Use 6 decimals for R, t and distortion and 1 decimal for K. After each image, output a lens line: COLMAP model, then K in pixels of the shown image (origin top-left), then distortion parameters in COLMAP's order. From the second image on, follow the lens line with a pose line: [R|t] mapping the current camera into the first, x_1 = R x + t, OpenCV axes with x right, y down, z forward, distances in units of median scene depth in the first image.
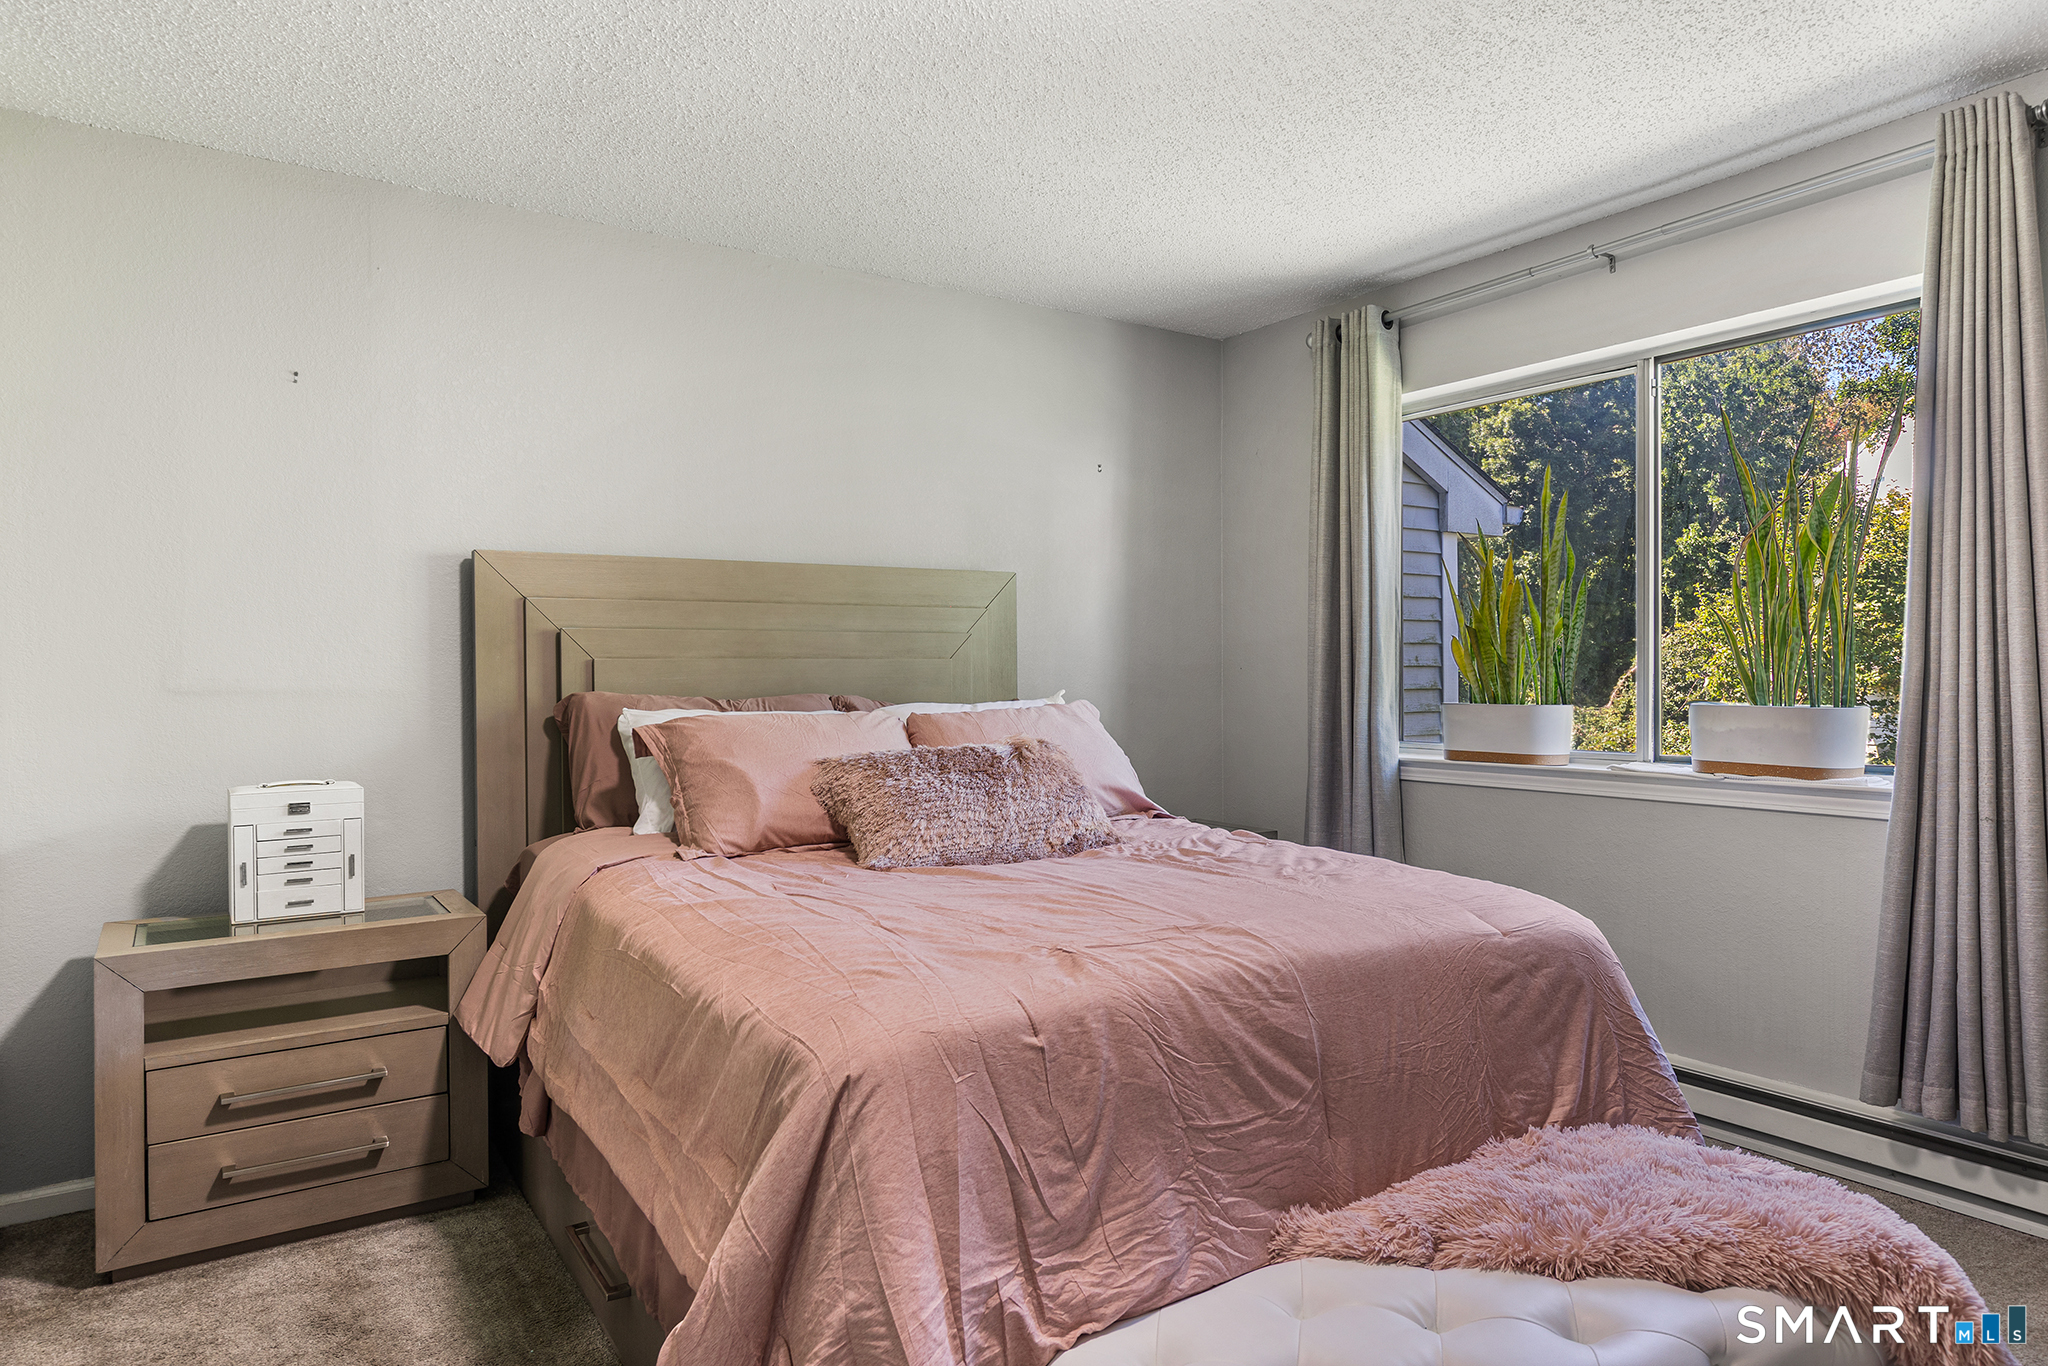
lens RADIAL K [[1261.4, 0, 1027.8], [0, 1261.4, 685.1], [0, 0, 1]] dist [0.001455, 0.000175]
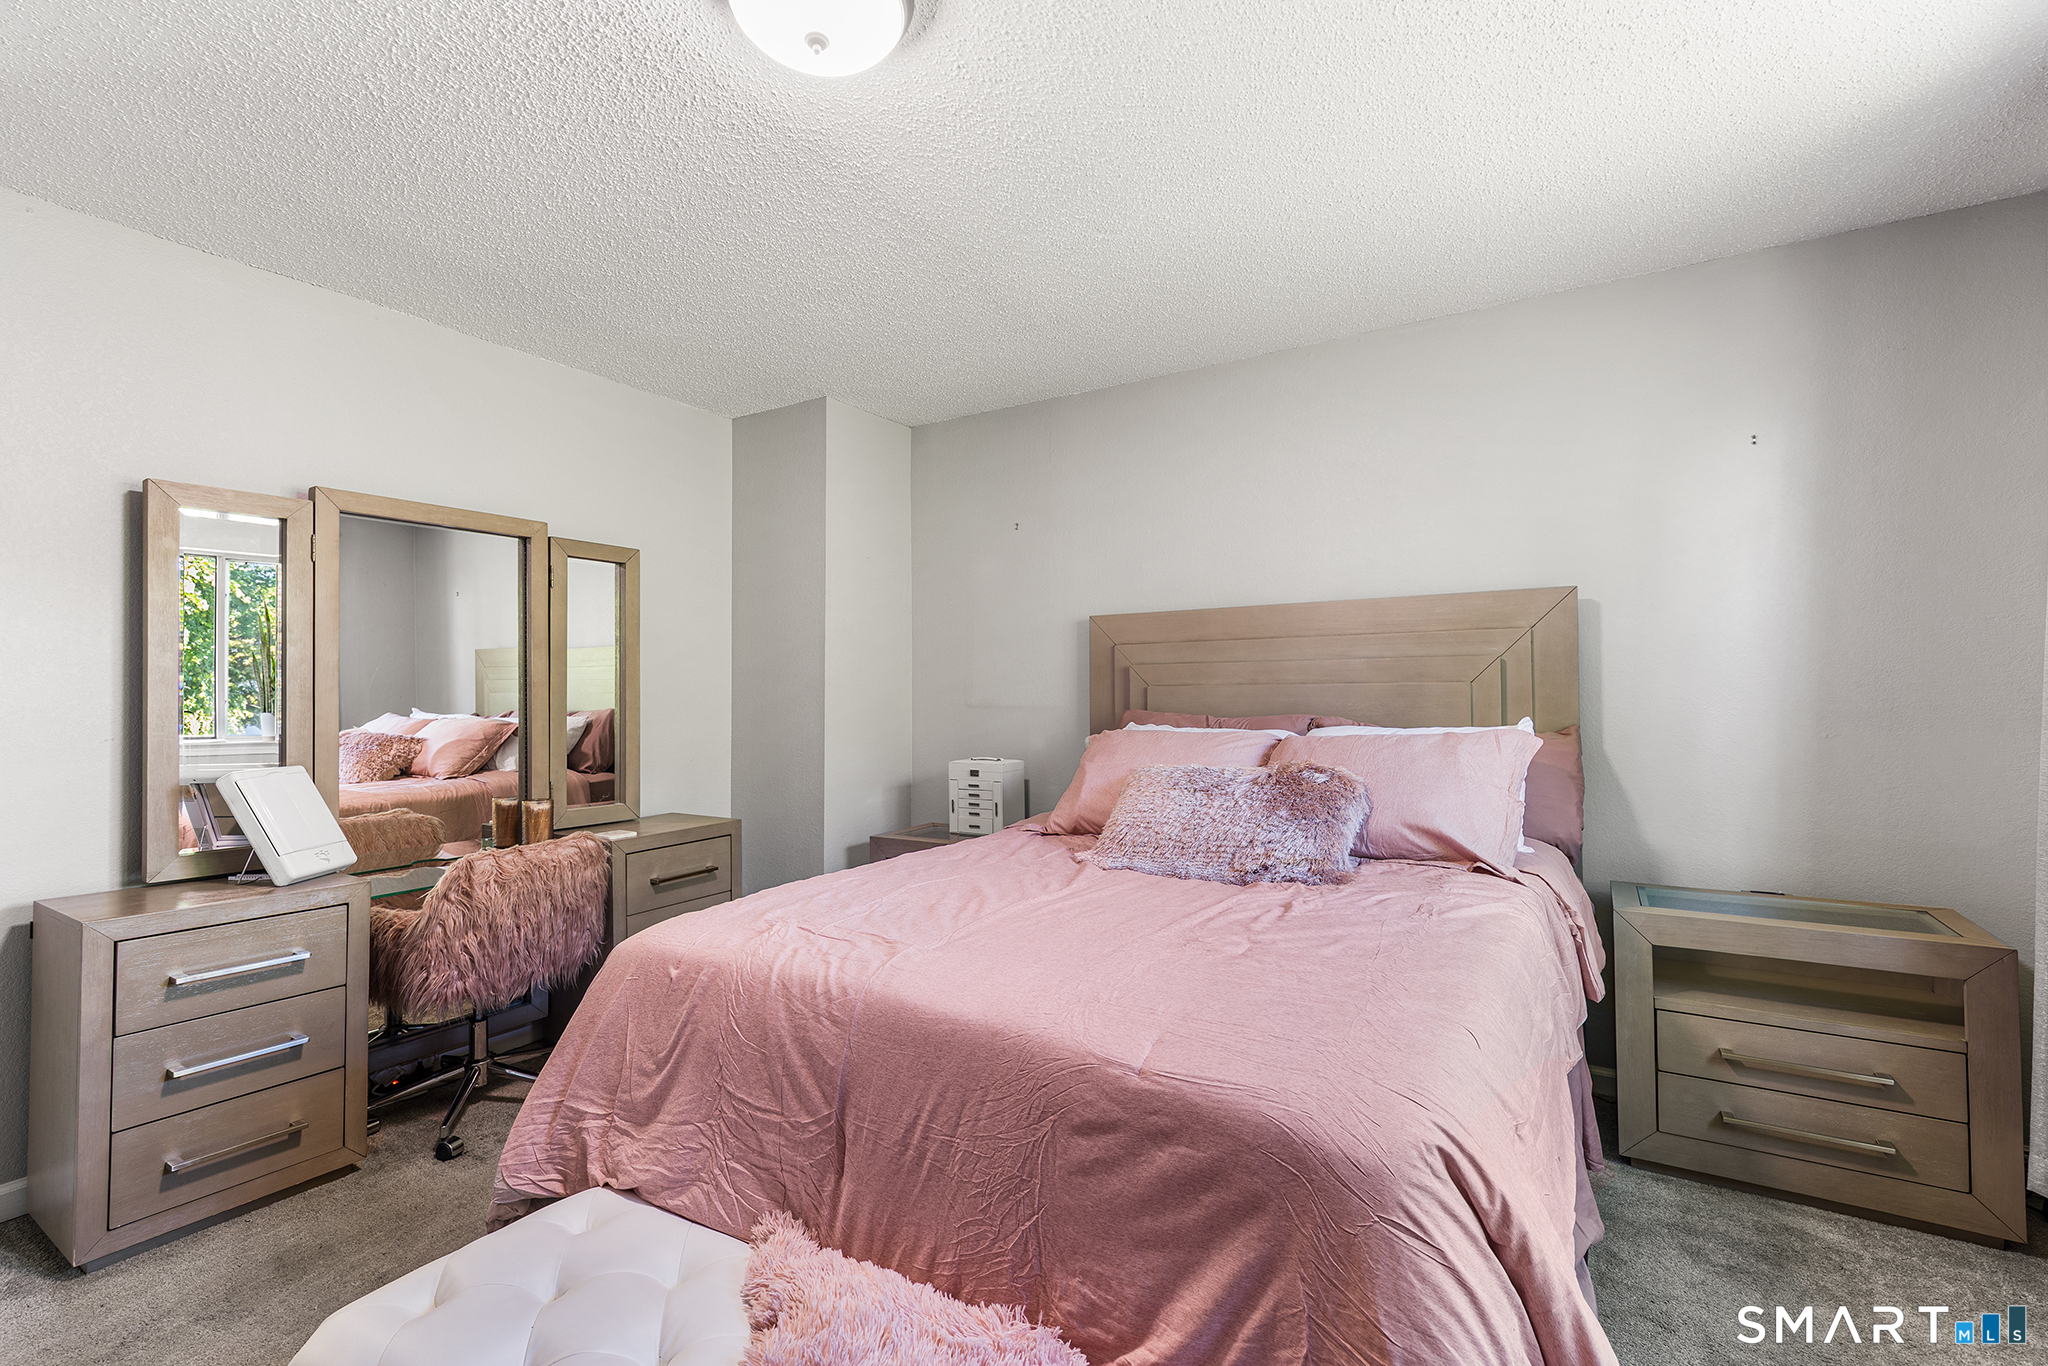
lens RADIAL K [[926.1, 0, 1029.3], [0, 926.1, 677.5], [0, 0, 1]] dist [0.000016, -0.000039]
pose [[0.409014, -0.010806, -0.912464, 0.870438], [-0.003586, 0.999903, -0.013449, -0.024876], [0.912521, 0.008773, 0.408935, 0.740490]]
